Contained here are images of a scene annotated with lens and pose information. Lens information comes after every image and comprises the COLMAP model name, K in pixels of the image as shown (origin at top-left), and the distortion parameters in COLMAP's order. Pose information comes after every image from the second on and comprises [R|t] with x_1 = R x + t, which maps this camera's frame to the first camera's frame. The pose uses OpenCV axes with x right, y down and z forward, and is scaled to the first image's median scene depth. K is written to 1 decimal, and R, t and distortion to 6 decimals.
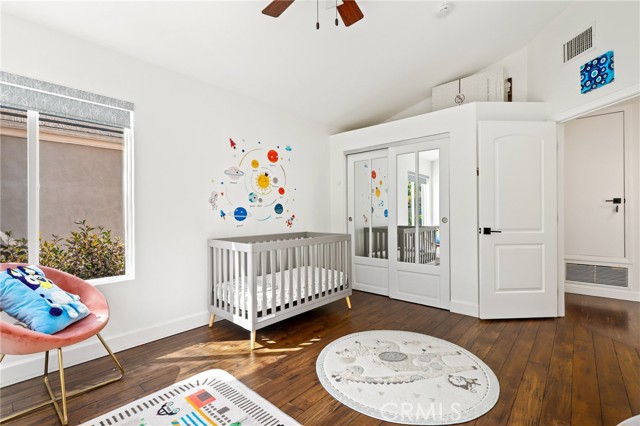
lens RADIAL K [[292.5, 0, 321.7], [0, 292.5, 212.2], [0, 0, 1]] dist [-0.000496, 0.000066]
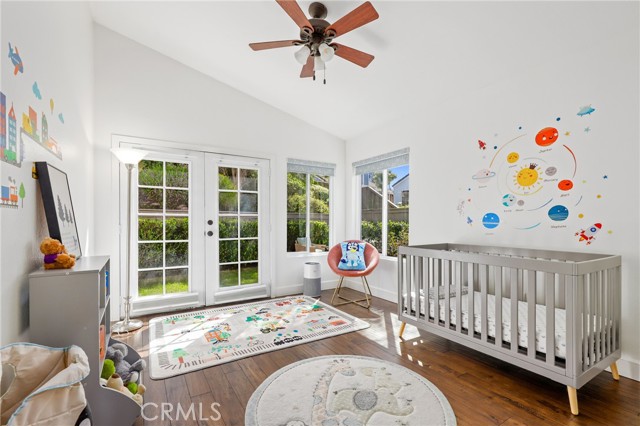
lens RADIAL K [[292.5, 0, 320.9], [0, 292.5, 217.8], [0, 0, 1]] dist [-0.000496, 0.000066]
pose [[-0.296075, 0.005352, -0.955150, 0.719646], [0.014816, 0.999890, 0.001010, -0.010753], [0.955050, -0.013853, -0.296121, 0.769610]]
